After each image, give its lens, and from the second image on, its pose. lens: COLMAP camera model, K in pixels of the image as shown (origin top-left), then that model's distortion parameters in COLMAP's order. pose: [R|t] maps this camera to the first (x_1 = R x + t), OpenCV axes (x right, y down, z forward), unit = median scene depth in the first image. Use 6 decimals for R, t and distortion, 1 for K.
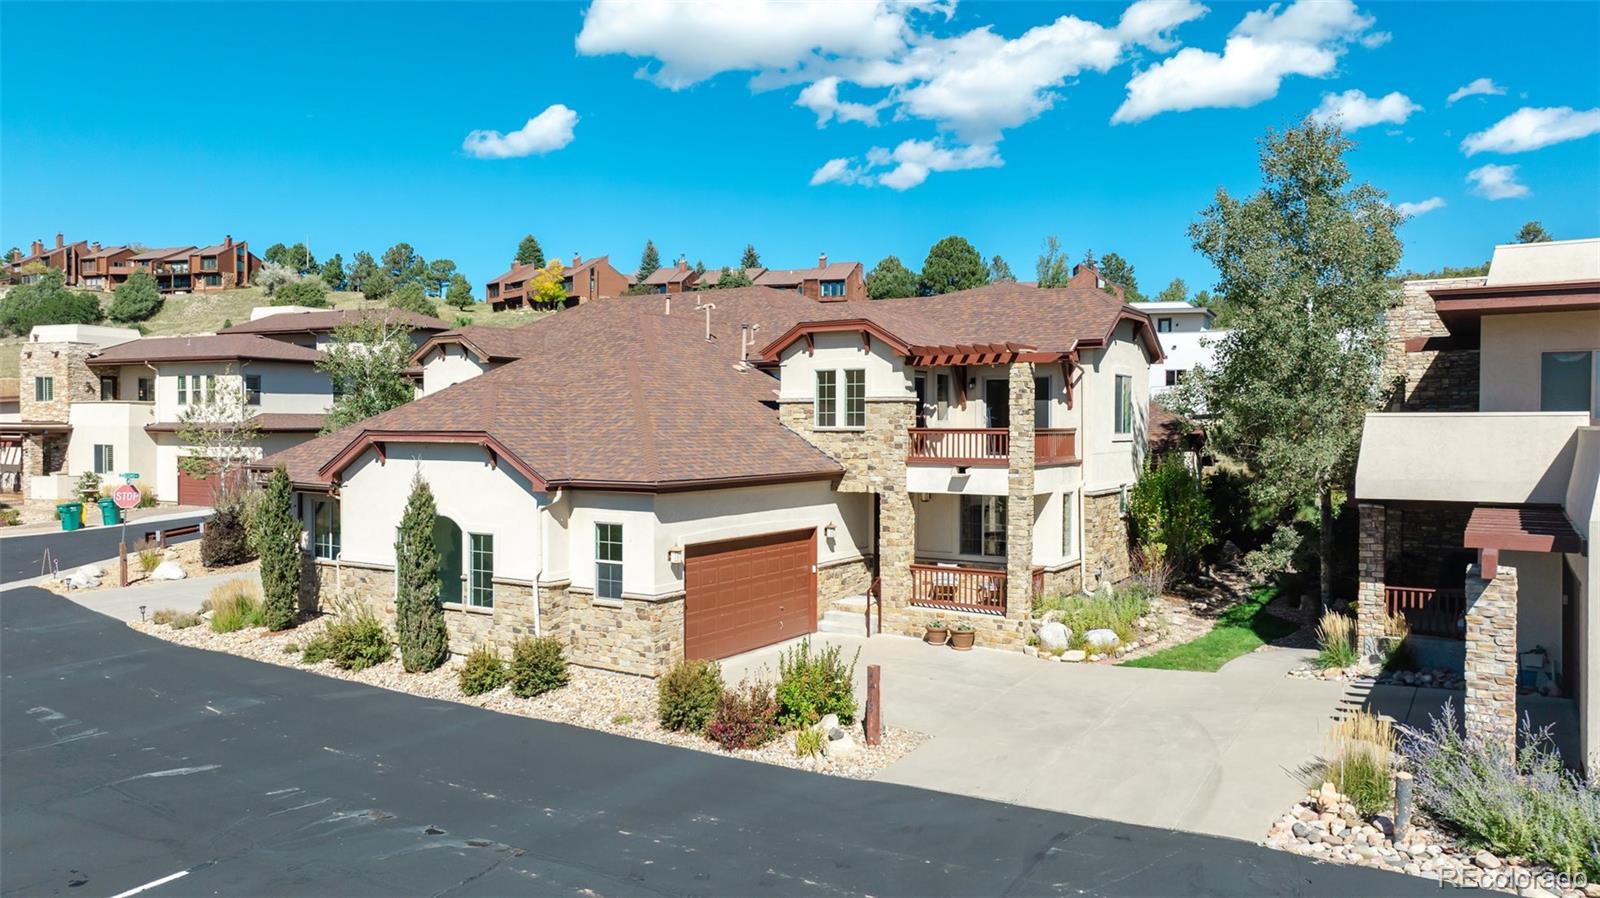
lens RADIAL K [[1148.3, 0, 800.0], [0, 1148.3, 449.0], [0, 0, 1]] dist [-0.078809, 0.082841]
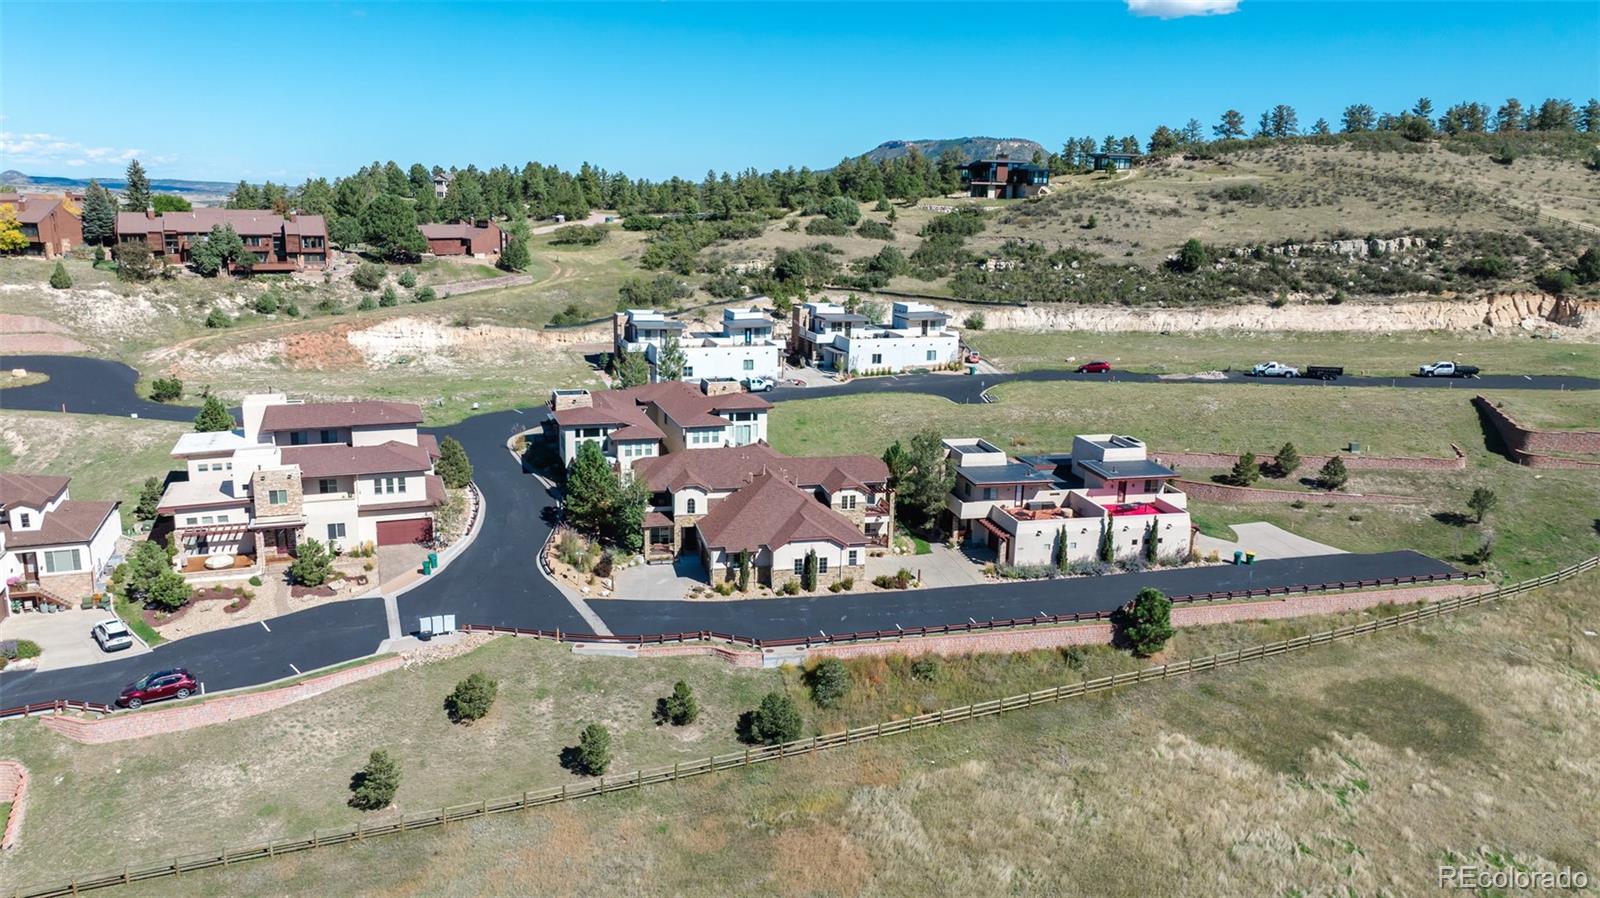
lens RADIAL K [[1124.1, 0, 794.4], [0, 1124.1, 452.2], [0, 0, 1]] dist [-0.026251, 0.036296]
pose [[0.702386, -0.152681, 0.695228, -2.792652], [-0.004719, 0.975703, 0.219045, -1.071459], [-0.711781, -0.157135, 0.684600, -1.527719]]
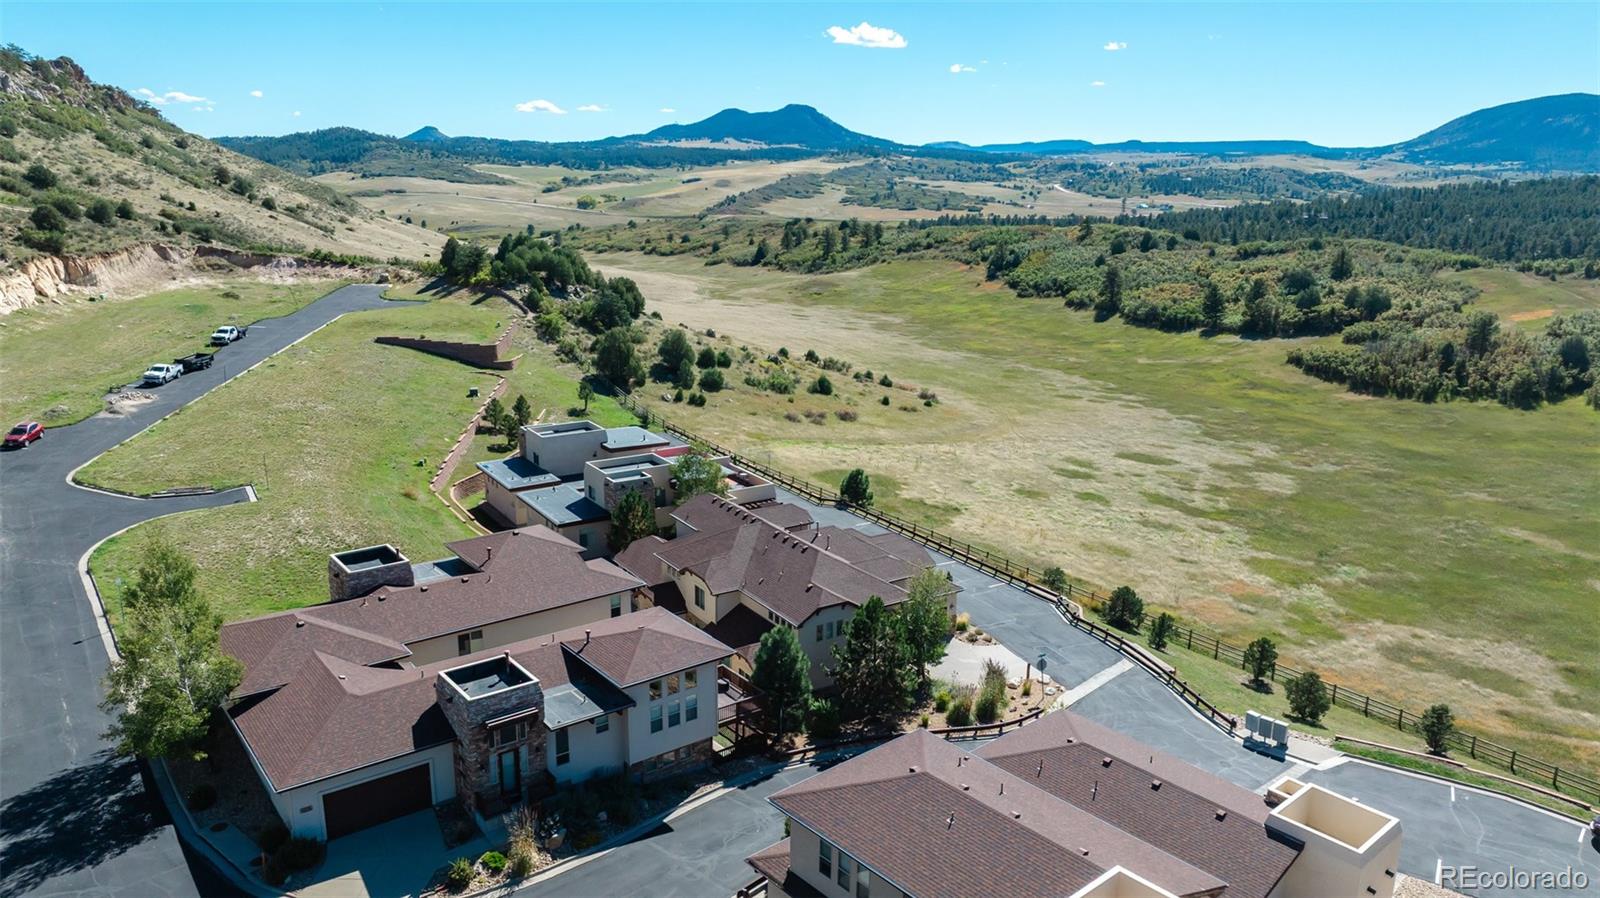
lens RADIAL K [[1124.1, 0, 794.4], [0, 1124.1, 452.2], [0, 0, 1]] dist [-0.026251, 0.036296]
pose [[-0.898311, -0.120800, 0.422427, -1.401823], [-0.002456, 0.962825, 0.270113, -1.201590], [-0.439353, 0.241608, -0.865213, 3.901829]]
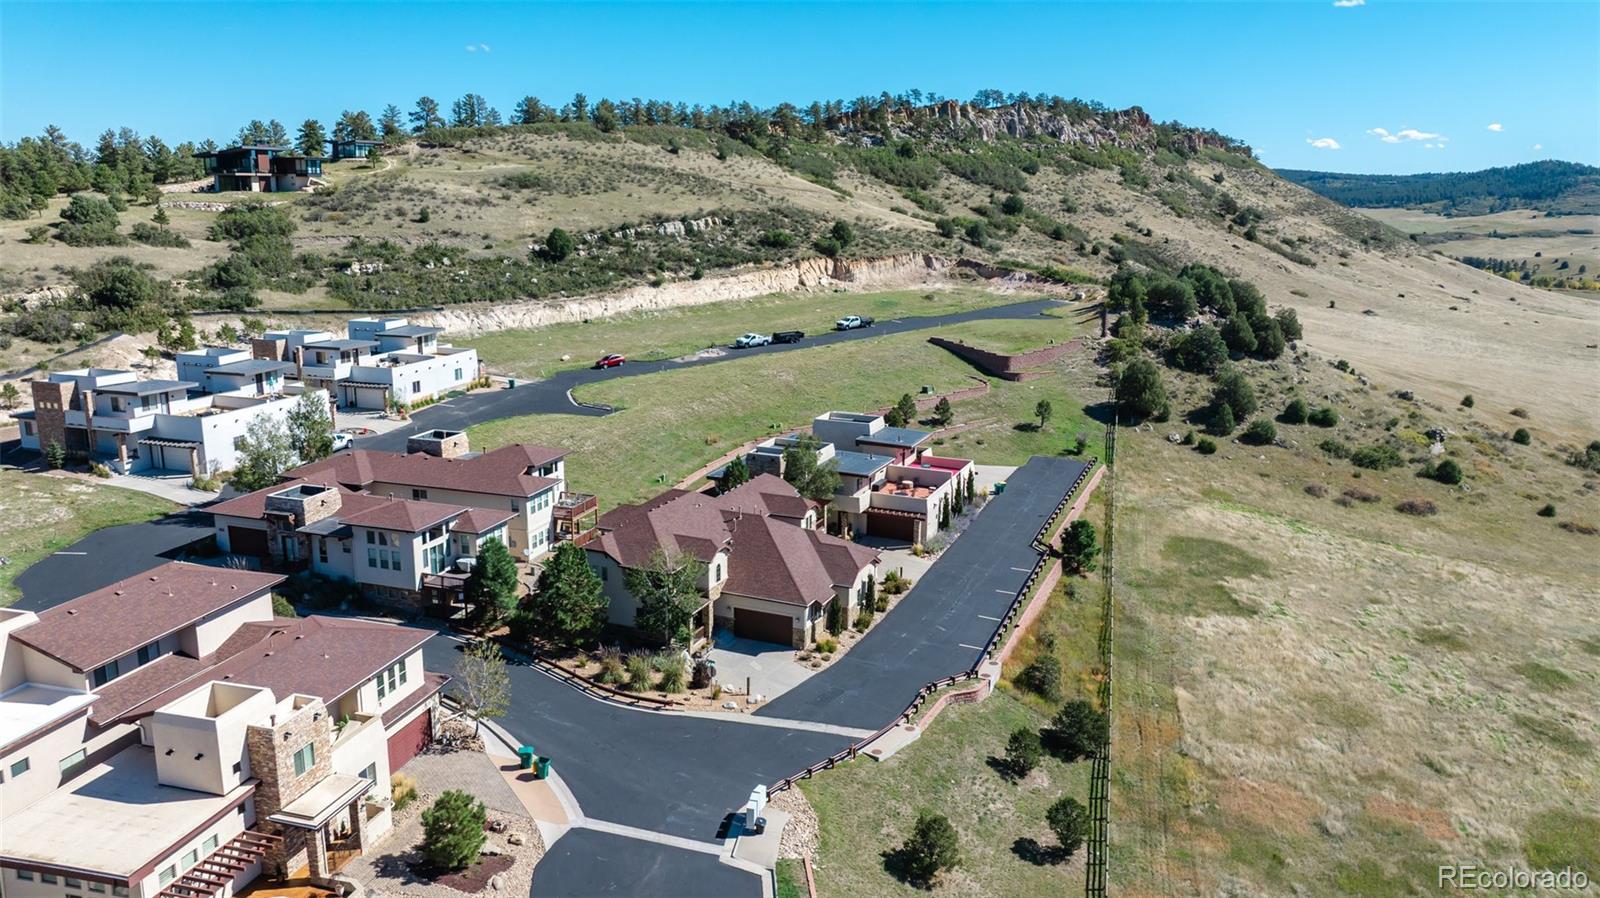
lens RADIAL K [[1124.1, 0, 794.4], [0, 1124.1, 452.2], [0, 0, 1]] dist [-0.026251, 0.036296]
pose [[-0.149093, -0.231932, 0.961238, -3.423878], [0.010595, 0.971673, 0.236093, -1.136240], [-0.988766, 0.045384, -0.142412, 1.546616]]
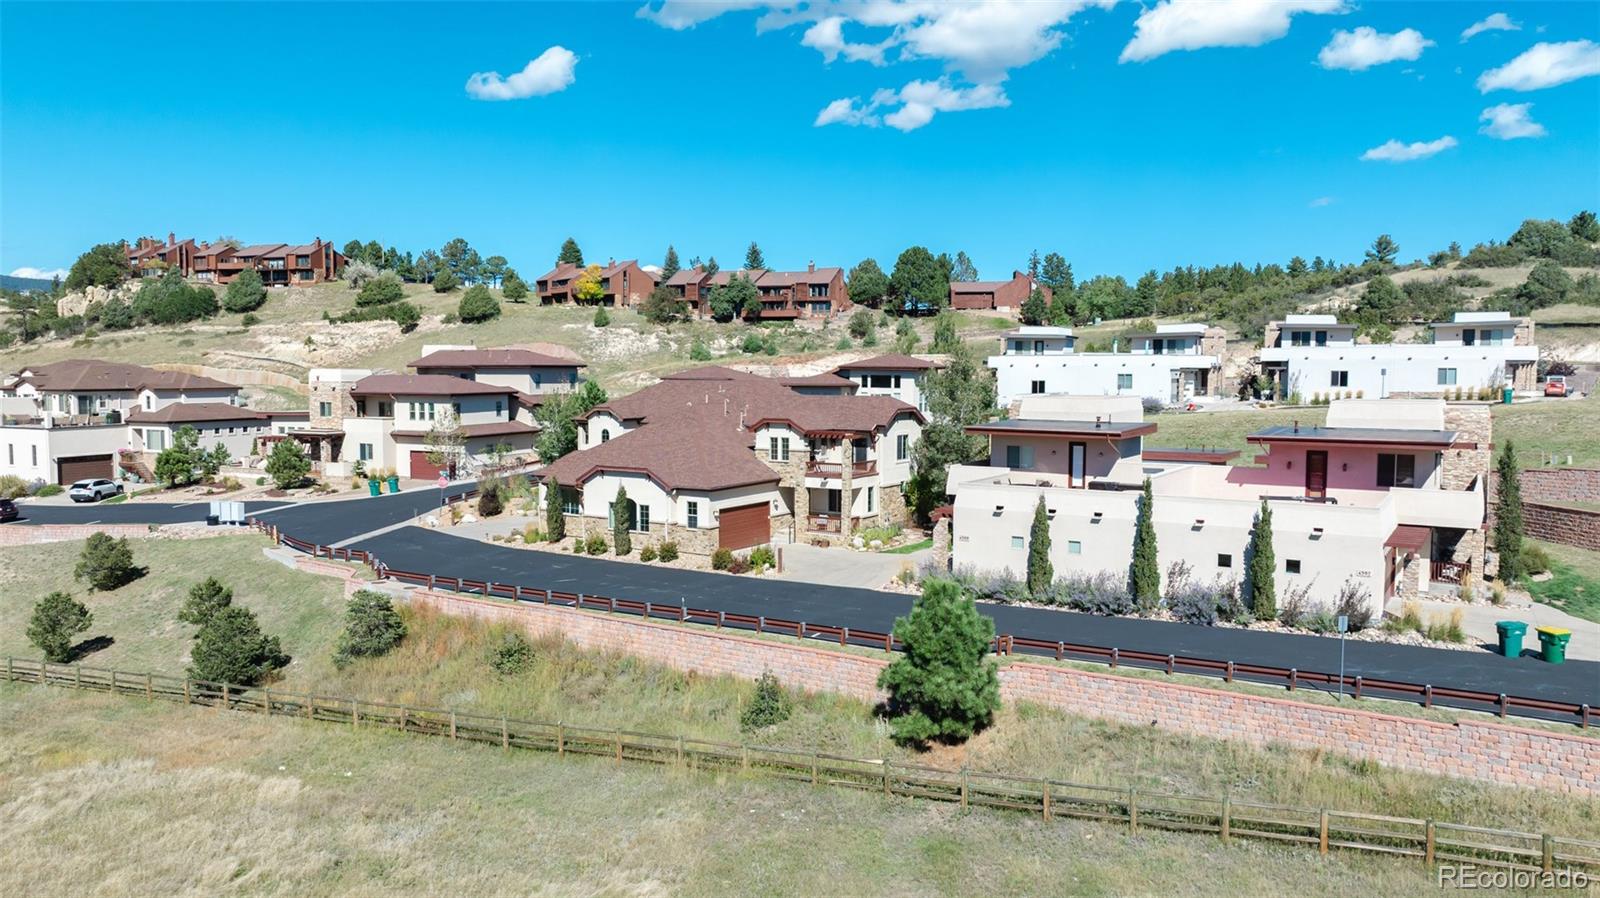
lens RADIAL K [[1124.1, 0, 794.4], [0, 1124.1, 452.2], [0, 0, 1]] dist [-0.026251, 0.036296]
pose [[0.999954, -0.001690, -0.009446, 0.089808], [0.002189, 0.998587, 0.053093, -0.165254], [0.009343, -0.053111, 0.998545, -1.425674]]
